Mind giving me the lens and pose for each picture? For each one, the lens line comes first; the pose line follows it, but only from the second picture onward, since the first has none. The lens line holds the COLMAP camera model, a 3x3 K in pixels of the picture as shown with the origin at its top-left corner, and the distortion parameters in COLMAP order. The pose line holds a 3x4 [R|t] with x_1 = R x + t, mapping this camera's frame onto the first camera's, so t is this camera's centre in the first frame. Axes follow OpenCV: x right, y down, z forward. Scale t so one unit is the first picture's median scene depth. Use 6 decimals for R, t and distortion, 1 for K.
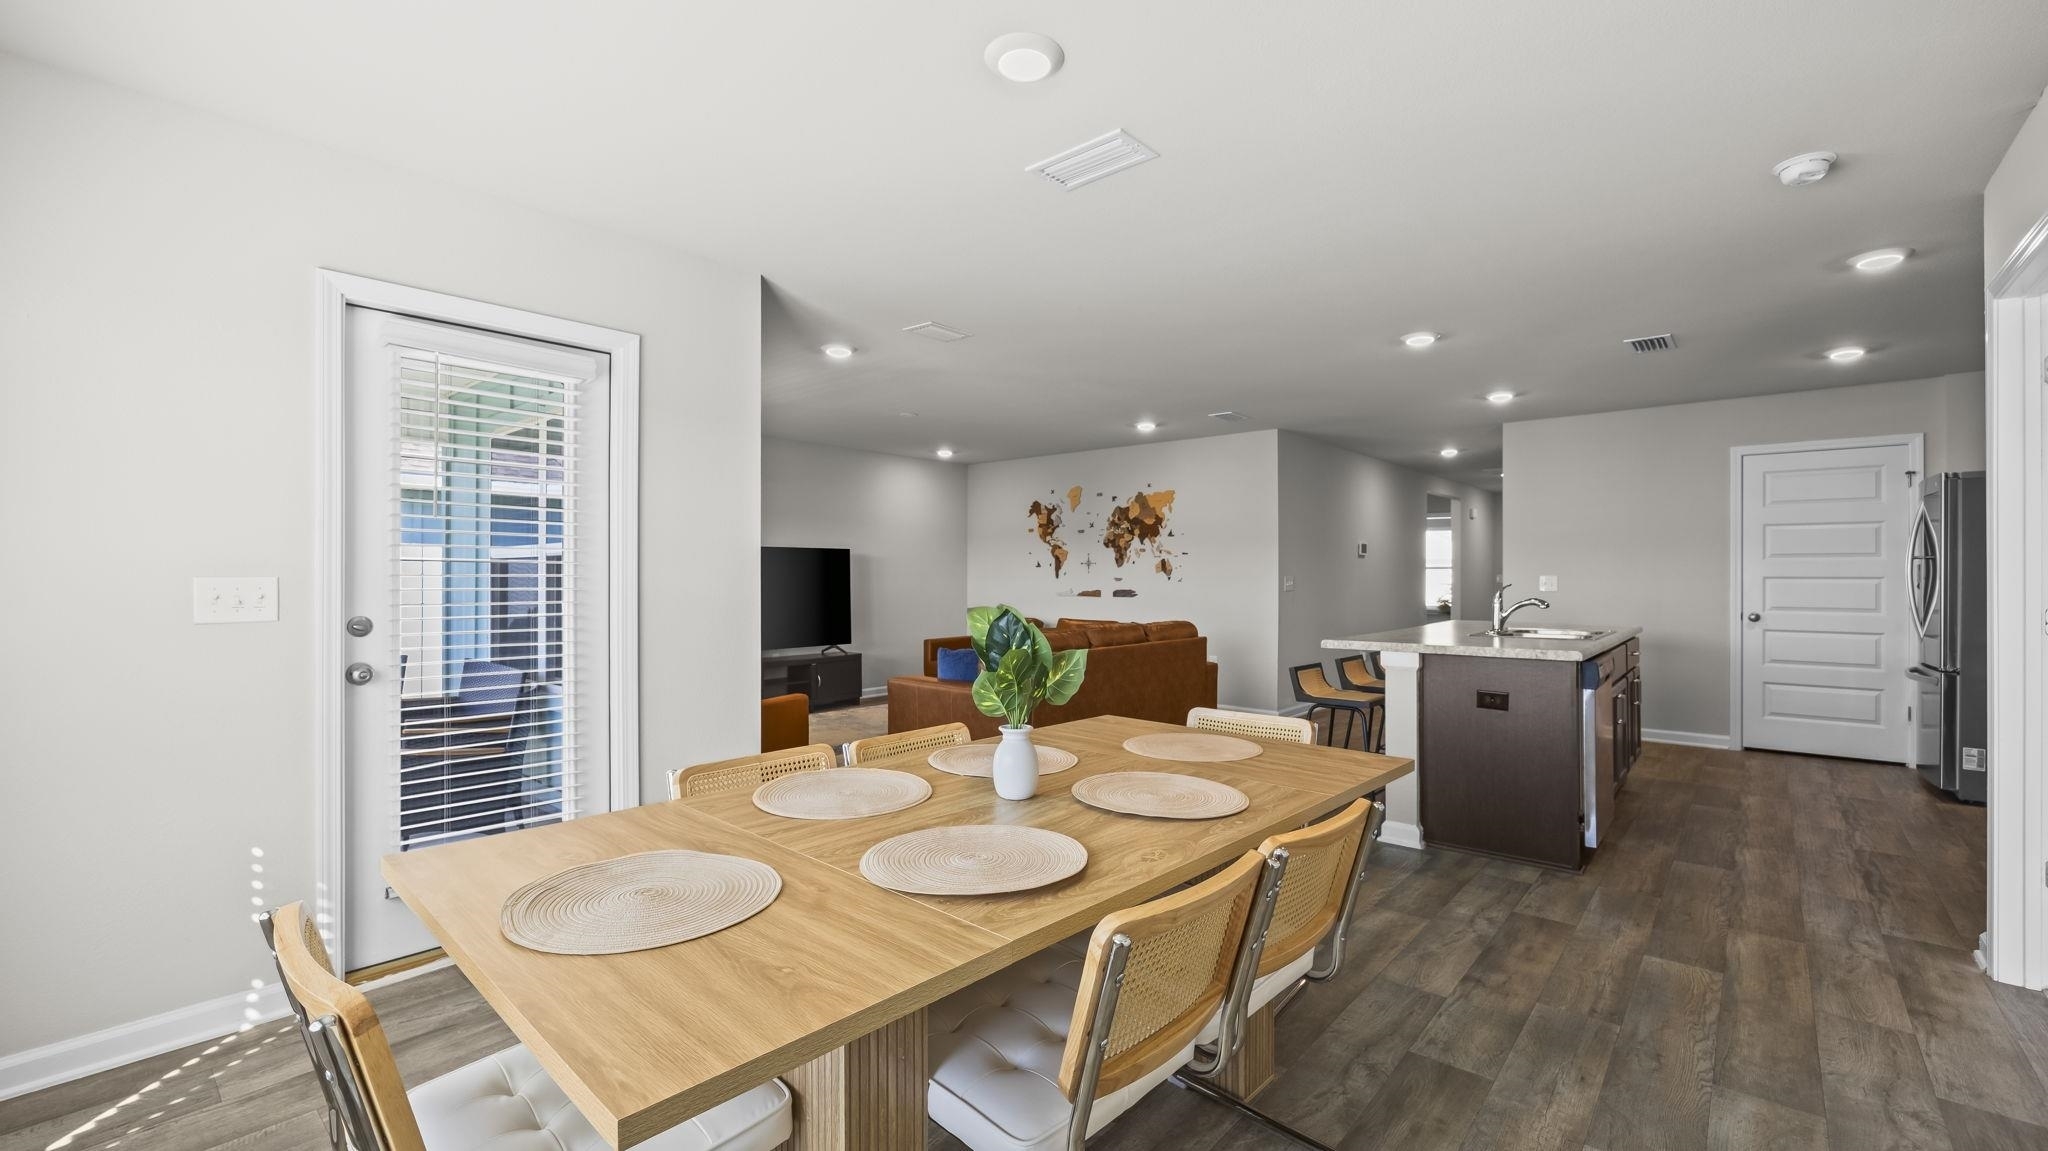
lens RADIAL K [[869.2, 0, 1015.3], [0, 869.2, 559.4], [0, 0, 1]] dist [0.015061, 0.001324]
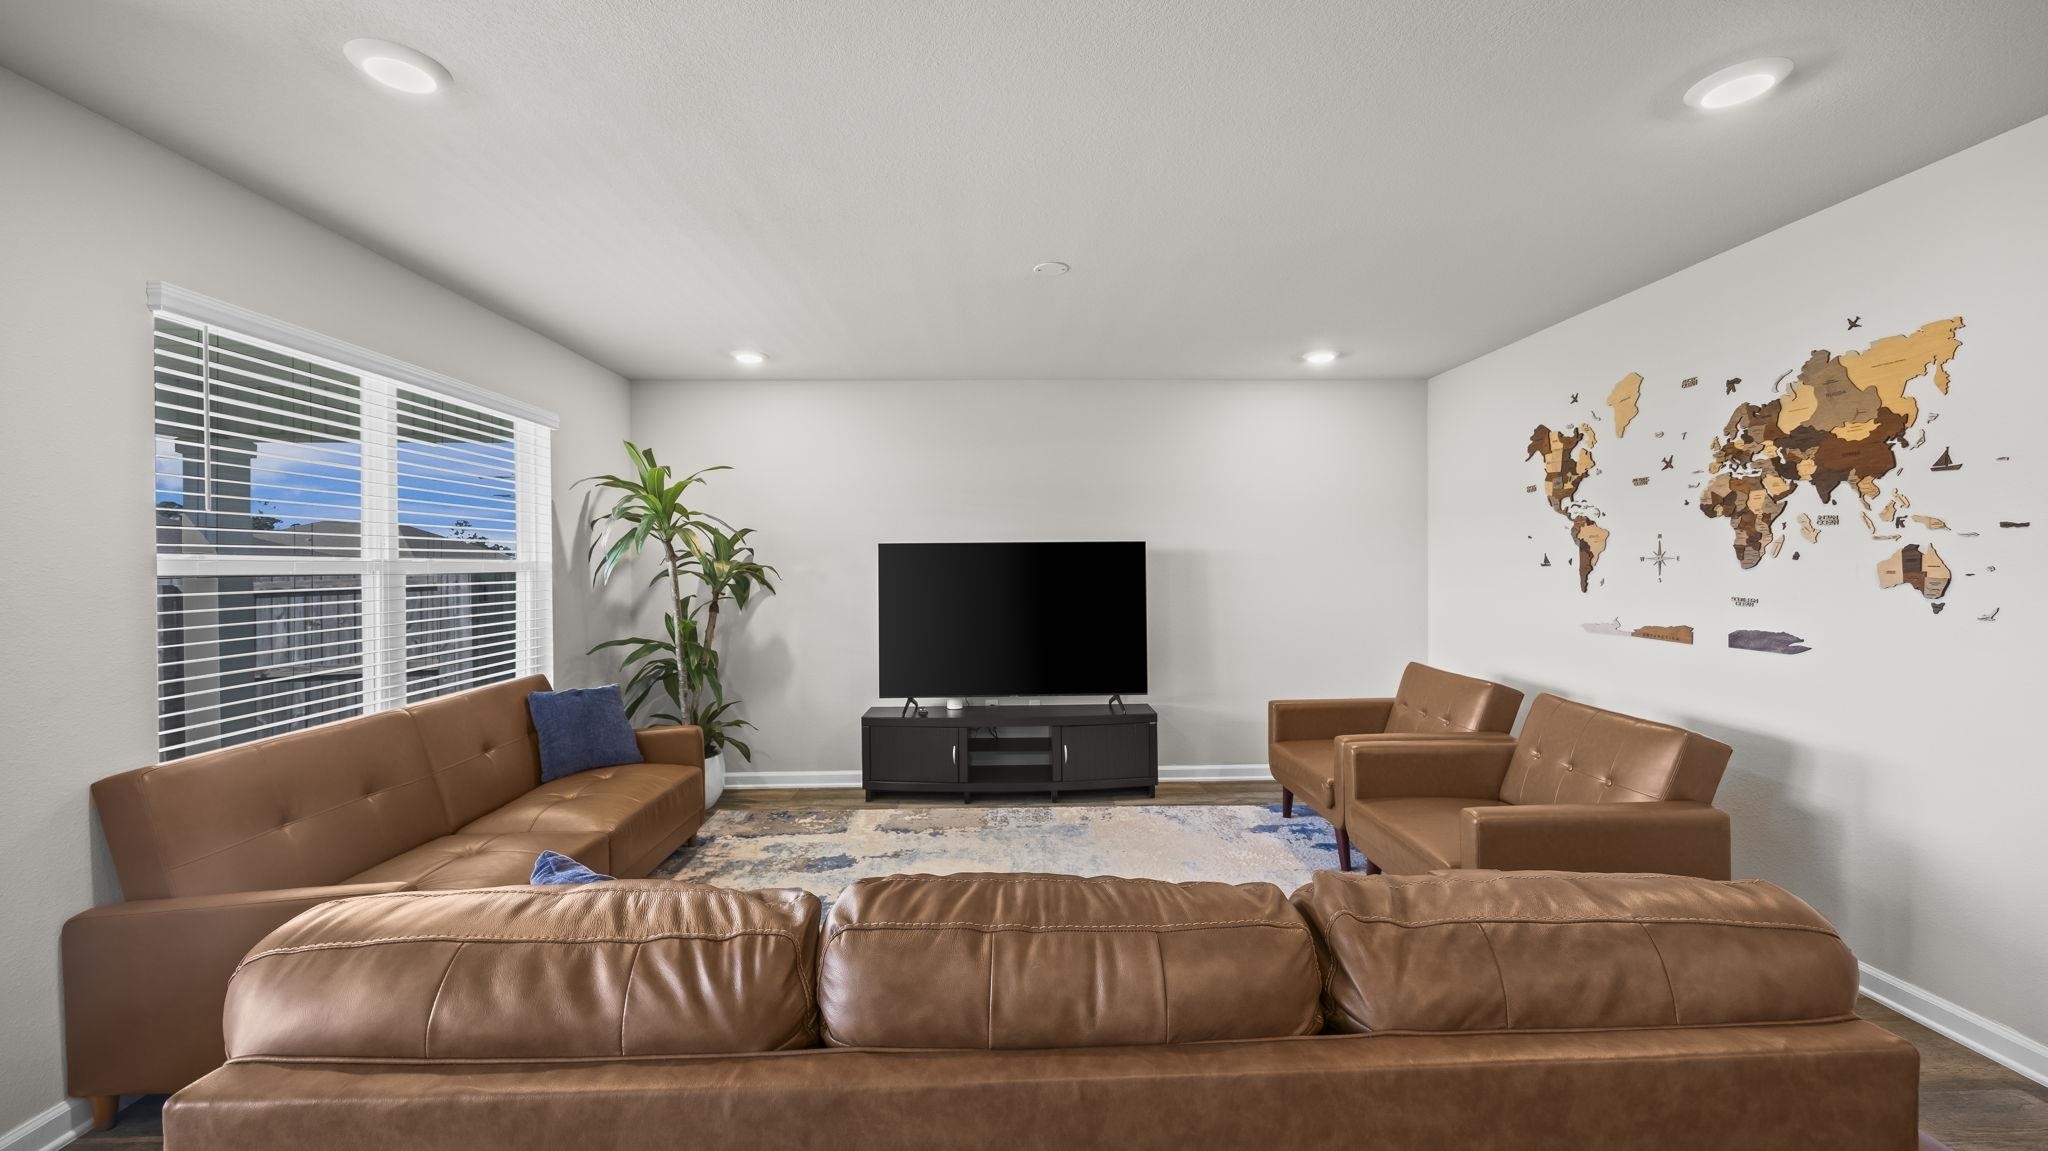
lens RADIAL K [[784.9, 0, 1013.4], [0, 784.9, 569.0], [0, 0, 1]] dist [0.004257, 0.000237]
pose [[0.678423, -0.002458, -0.734667, 0.153622], [0.022165, 0.999608, 0.017124, -0.003651], [0.734337, -0.027901, 0.678211, 0.545534]]
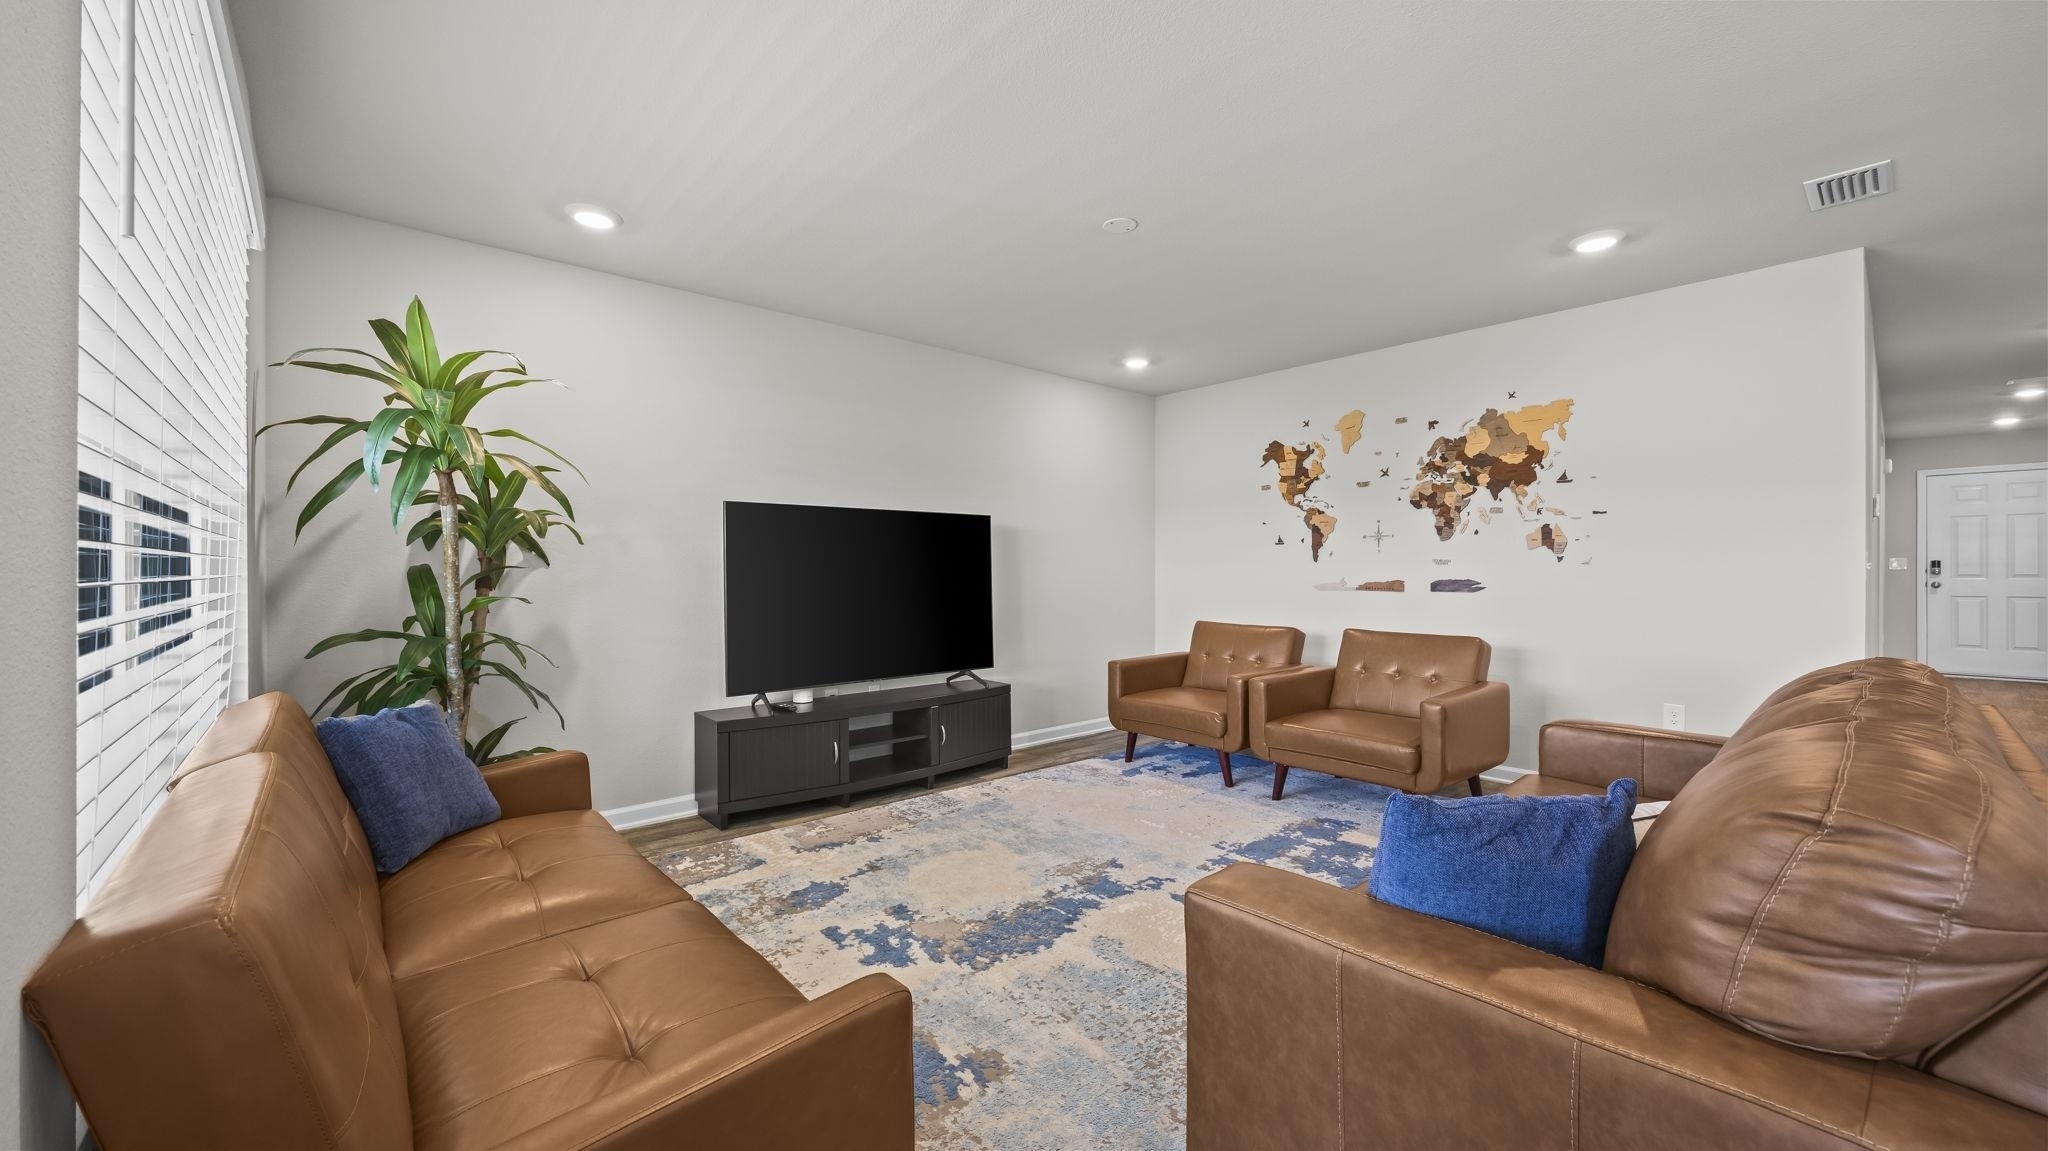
lens RADIAL K [[784.9, 0, 1016.1], [0, 784.9, 571.4], [0, 0, 1]] dist [0.004257, 0.000237]
pose [[0.991971, -0.003697, -0.126410, -0.099321], [0.006228, 0.999788, 0.019635, 0.017150], [0.126311, -0.020265, 0.991784, 0.439057]]
